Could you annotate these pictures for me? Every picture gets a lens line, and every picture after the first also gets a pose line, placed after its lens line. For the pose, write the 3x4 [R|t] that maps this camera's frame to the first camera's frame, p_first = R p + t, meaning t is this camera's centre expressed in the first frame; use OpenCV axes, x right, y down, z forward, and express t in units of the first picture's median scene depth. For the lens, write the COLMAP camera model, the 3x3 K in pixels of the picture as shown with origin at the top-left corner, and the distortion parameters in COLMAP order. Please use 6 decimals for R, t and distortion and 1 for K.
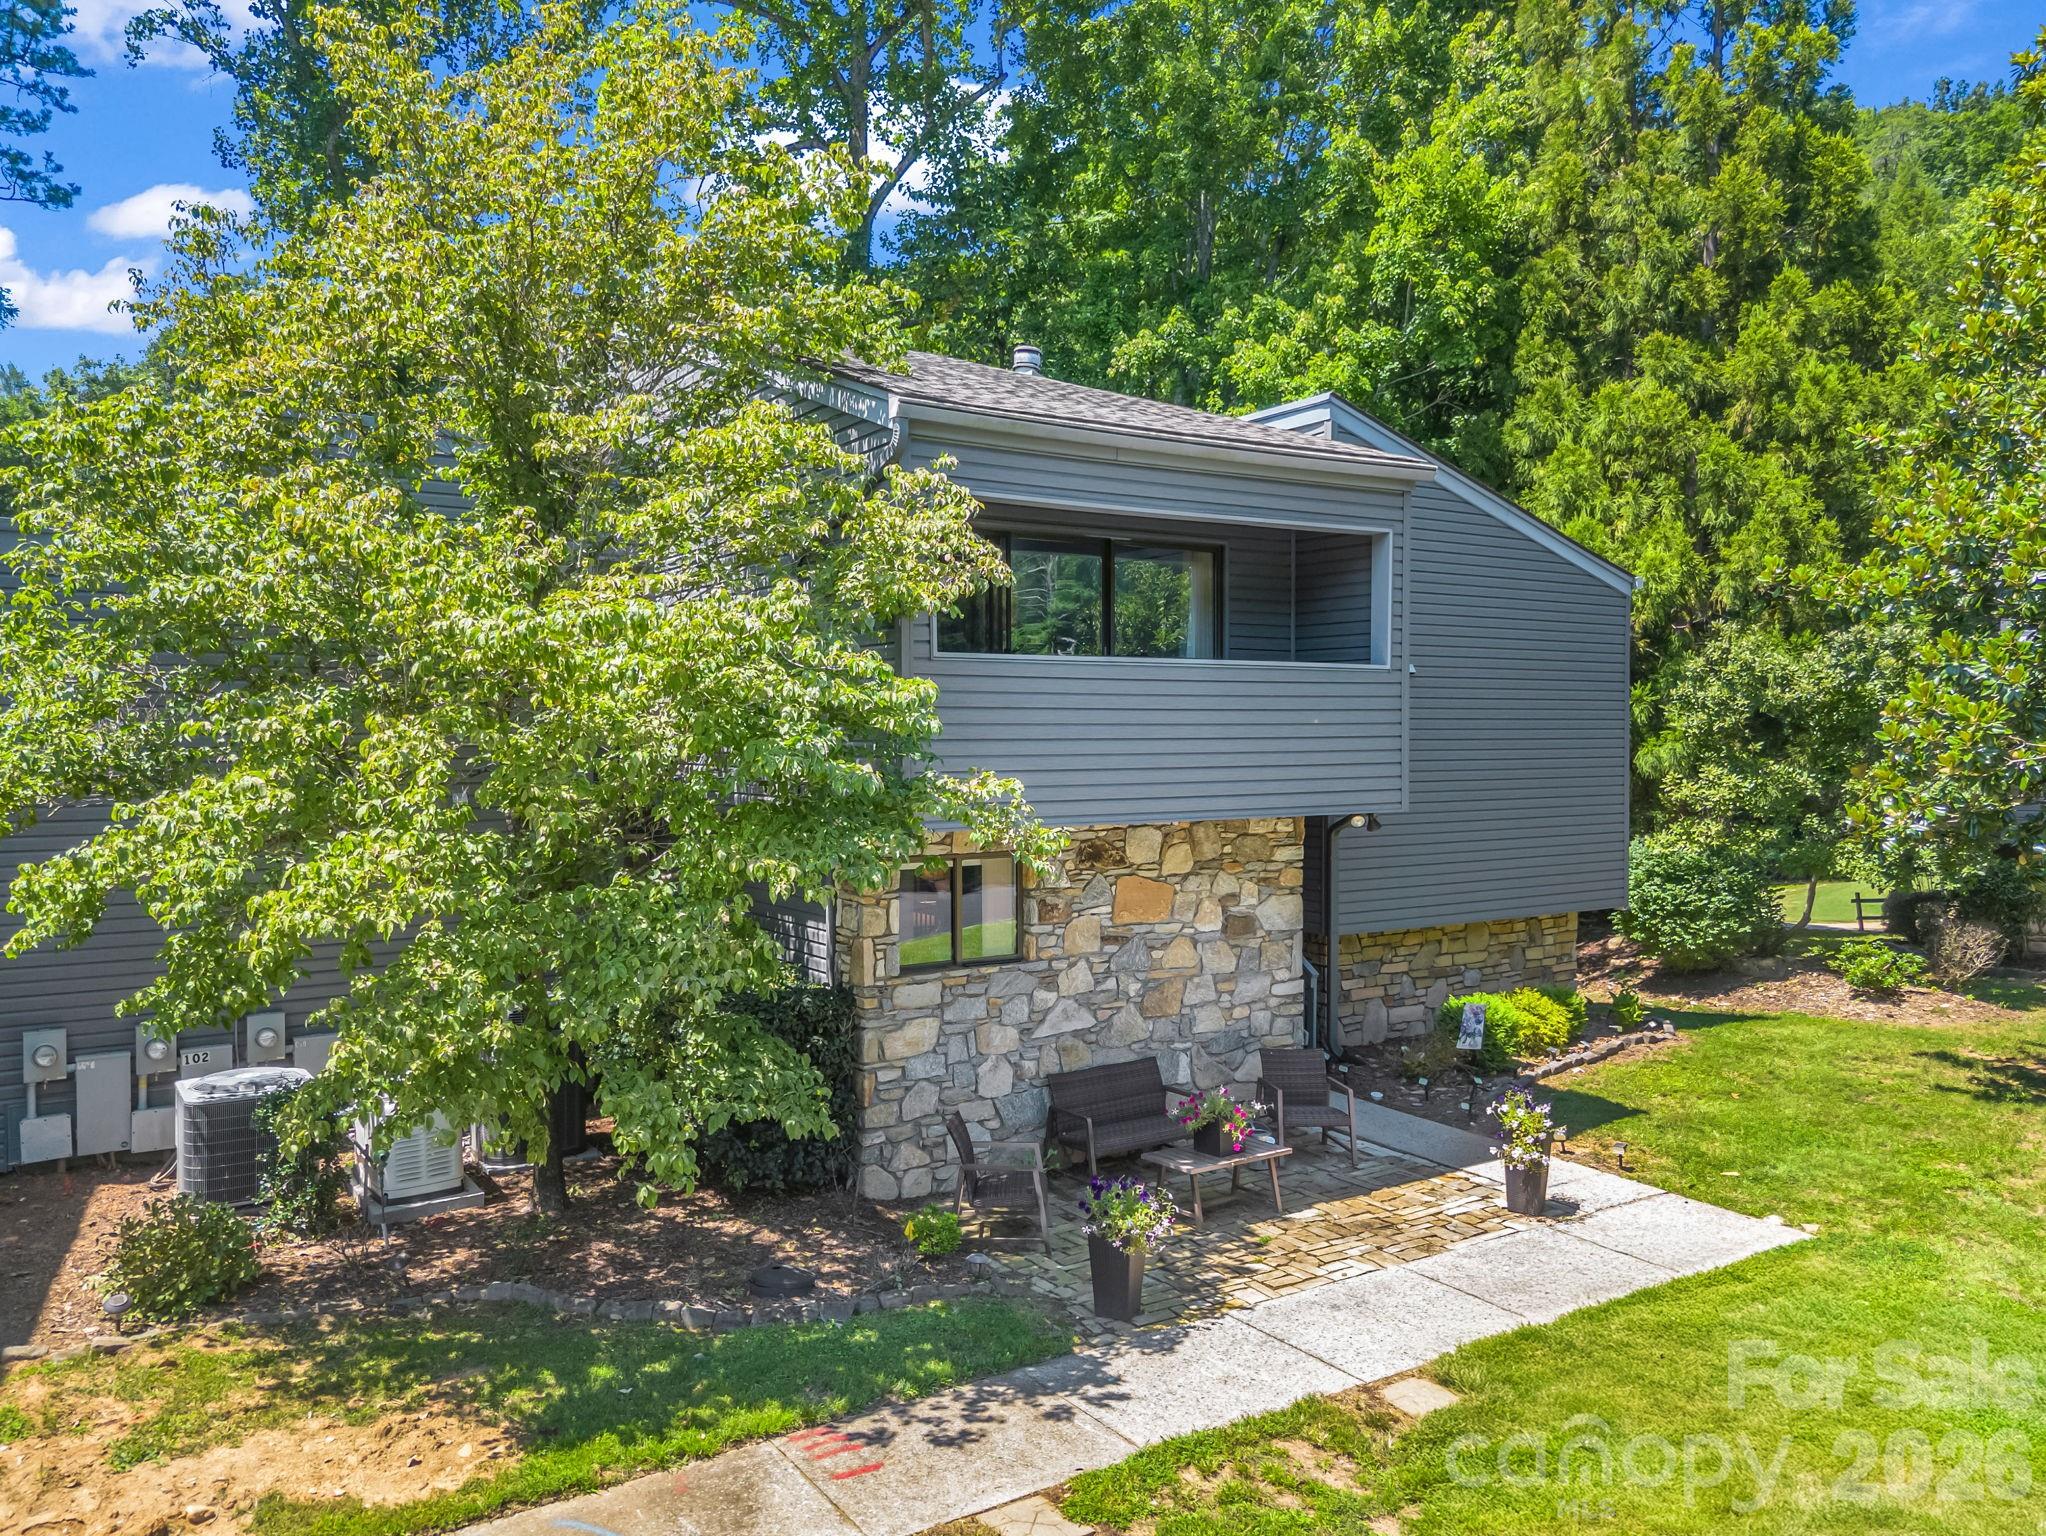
lens RADIAL K [[1461.6, 0, 1023.0], [0, 1461.6, 768.0], [0, 0, 1]] dist [0.072044, -0.064498]
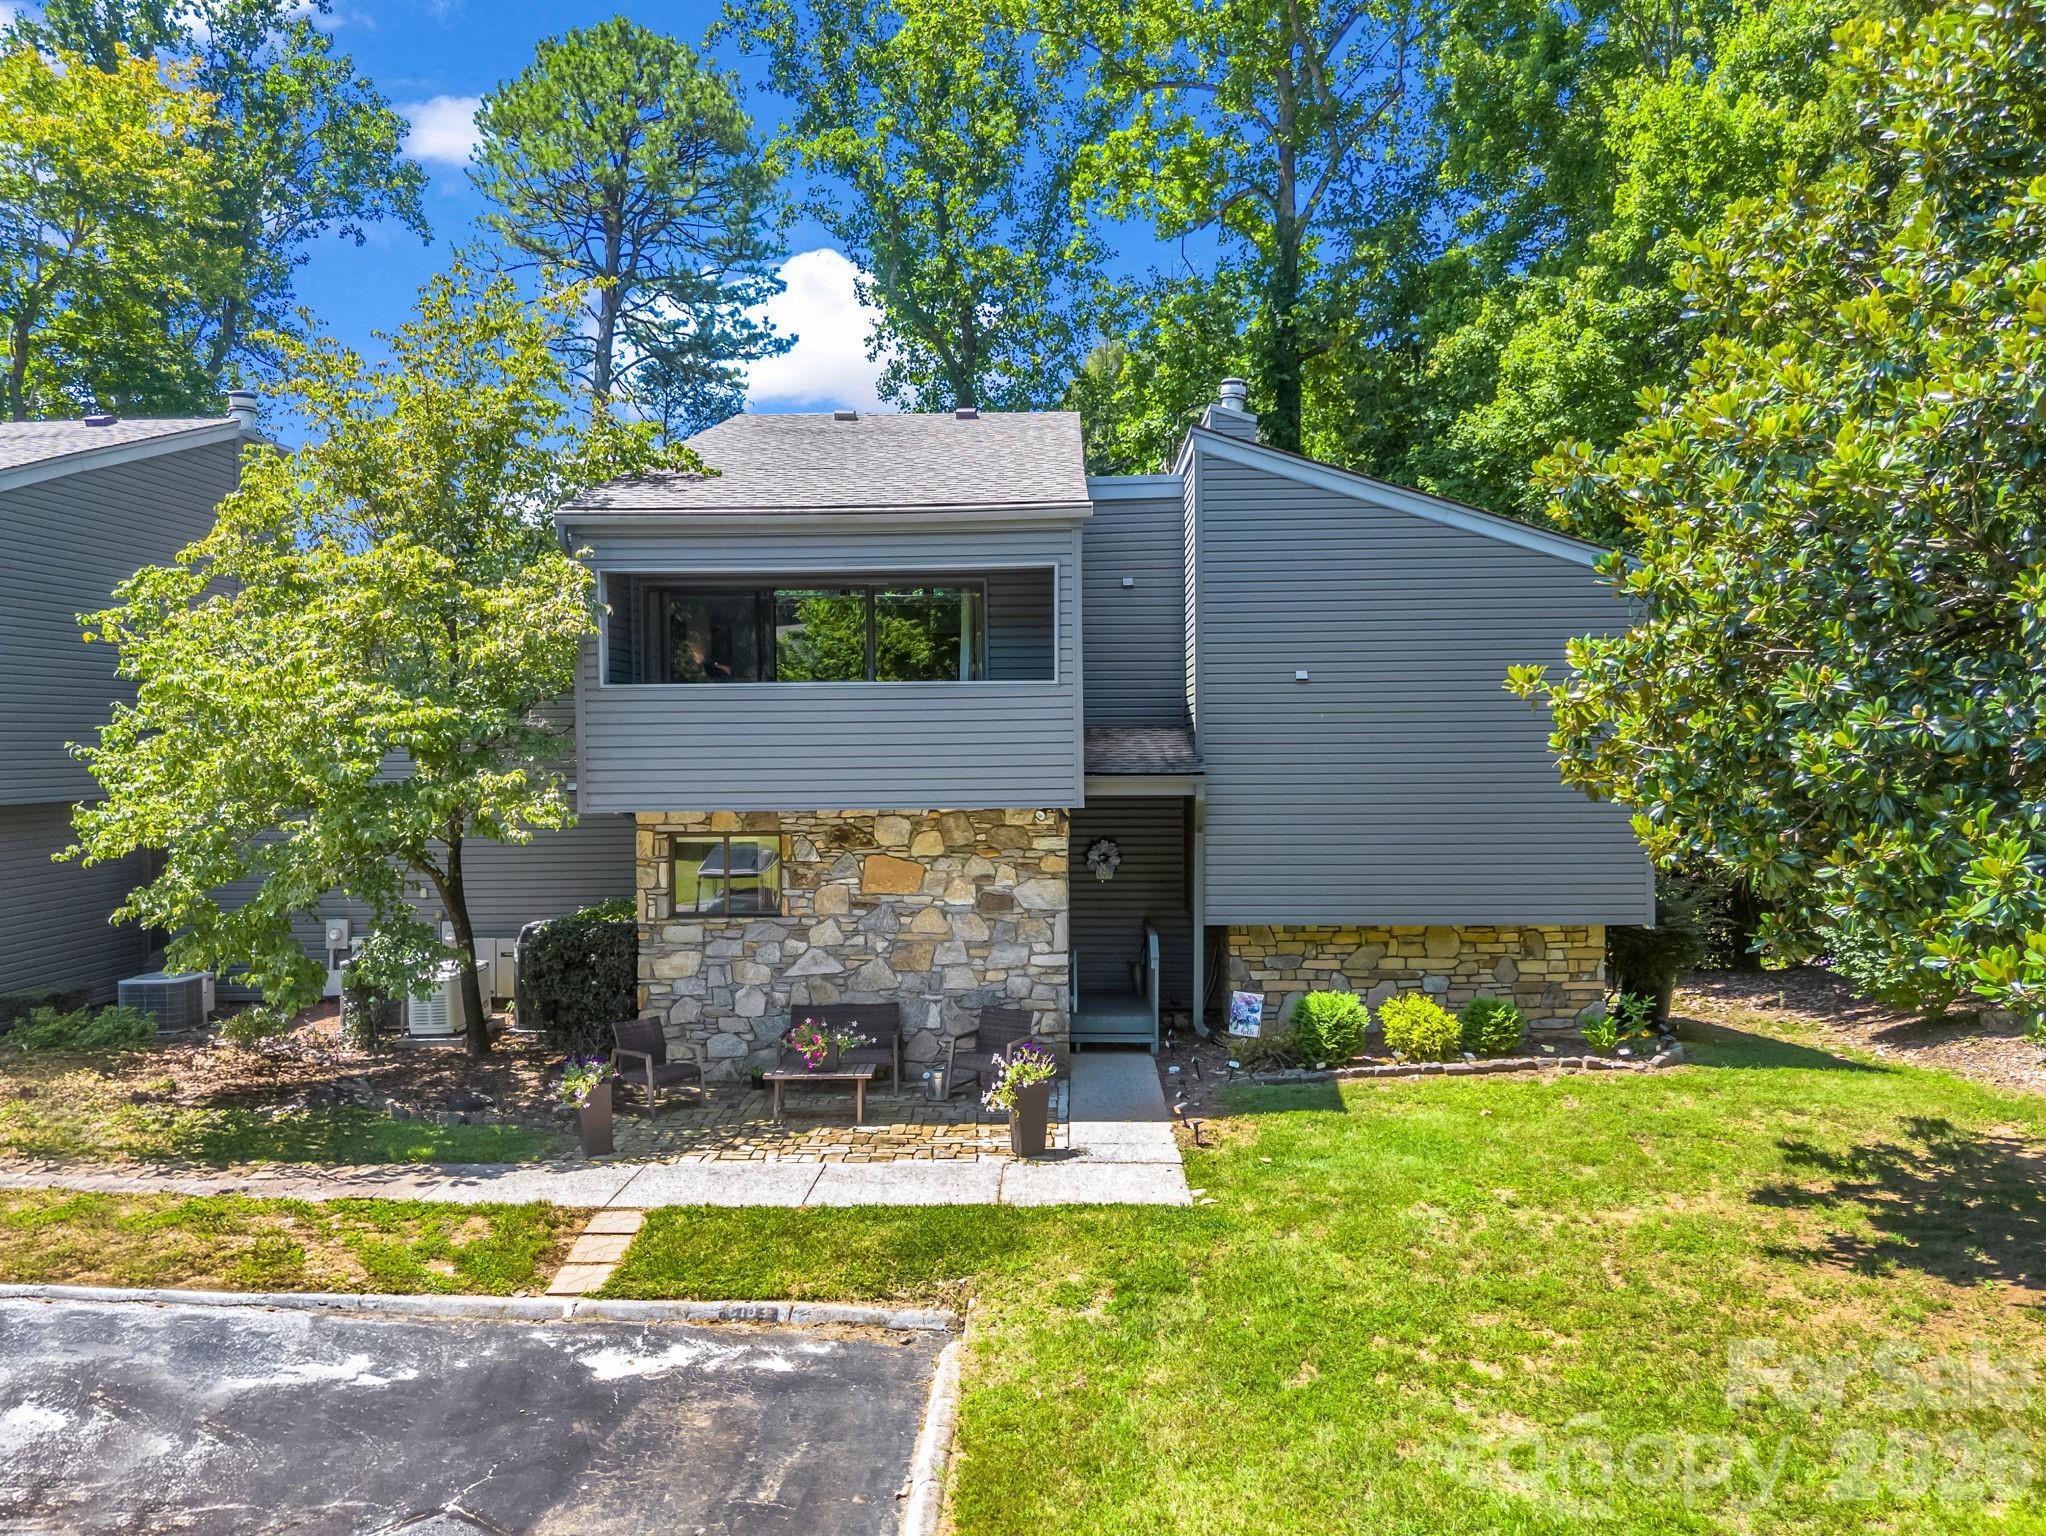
lens RADIAL K [[1461.6, 0, 1023.0], [0, 1461.6, 768.0], [0, 0, 1]] dist [0.072044, -0.064498]
pose [[0.824489, 0.004843, -0.565857, 0.914397], [-0.004798, 0.999987, 0.001568, -0.002868], [0.565857, 0.001423, 0.824502, 0.047650]]
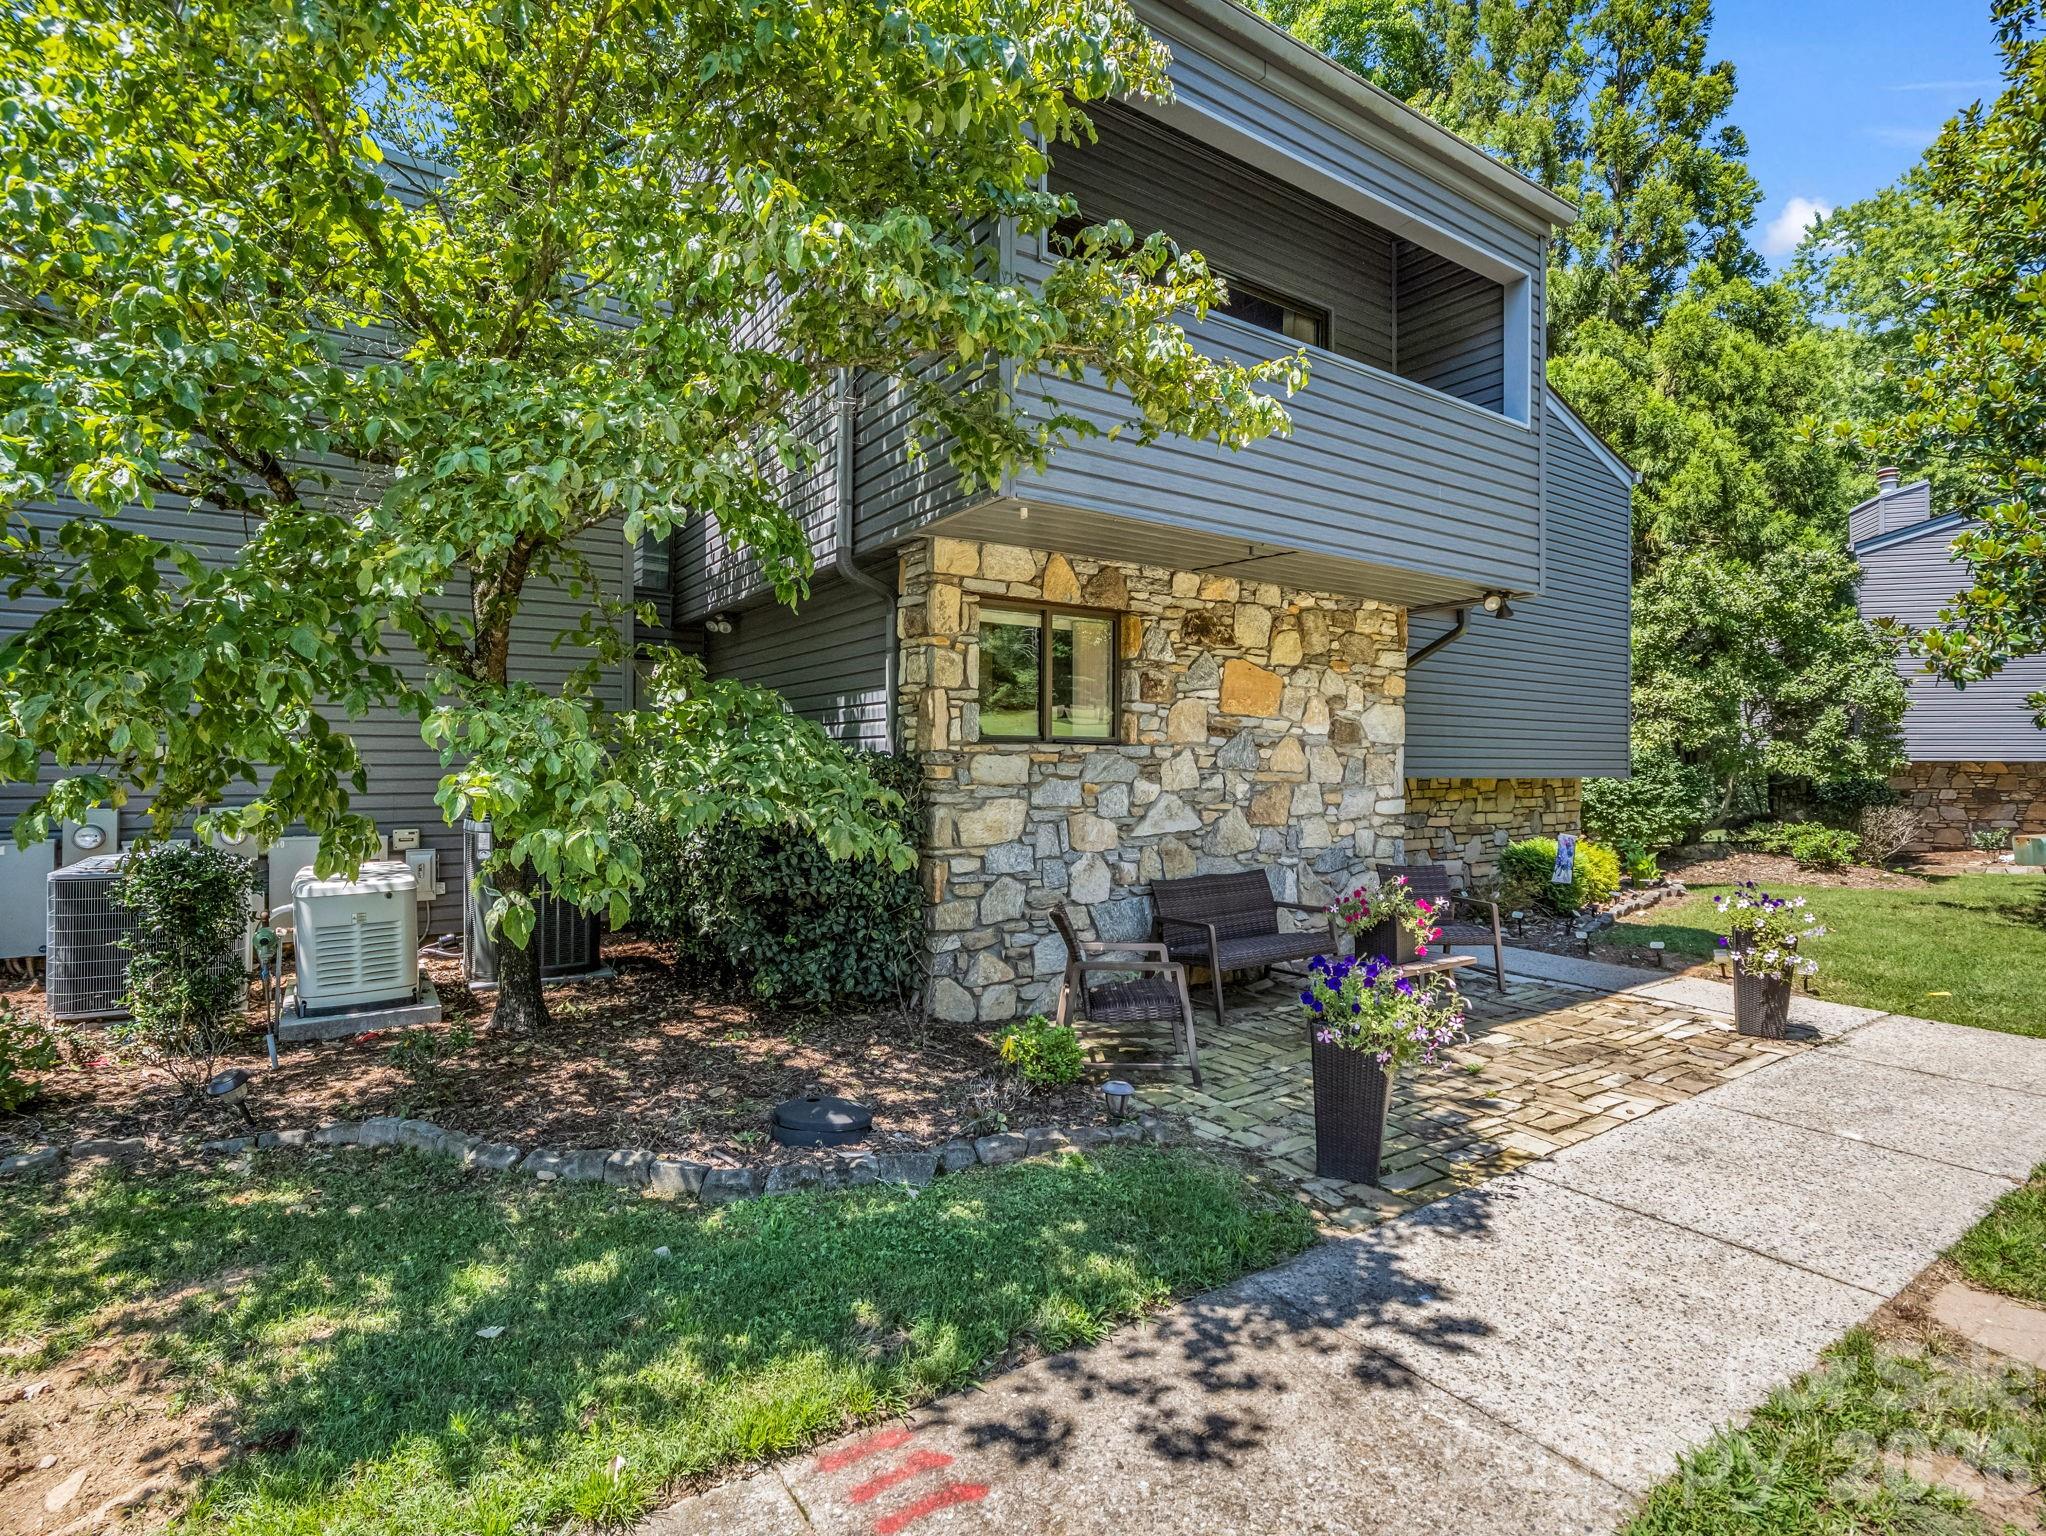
lens RADIAL K [[989.9, 0, 1023.9], [0, 989.9, 773.4], [0, 0, 1]] dist [0.000789, -0.012650]
pose [[0.999860, 0.007694, 0.014848, -0.063939], [-0.007527, 0.999909, -0.011230, 0.155040], [-0.014933, 0.011117, 0.999827, 0.436533]]
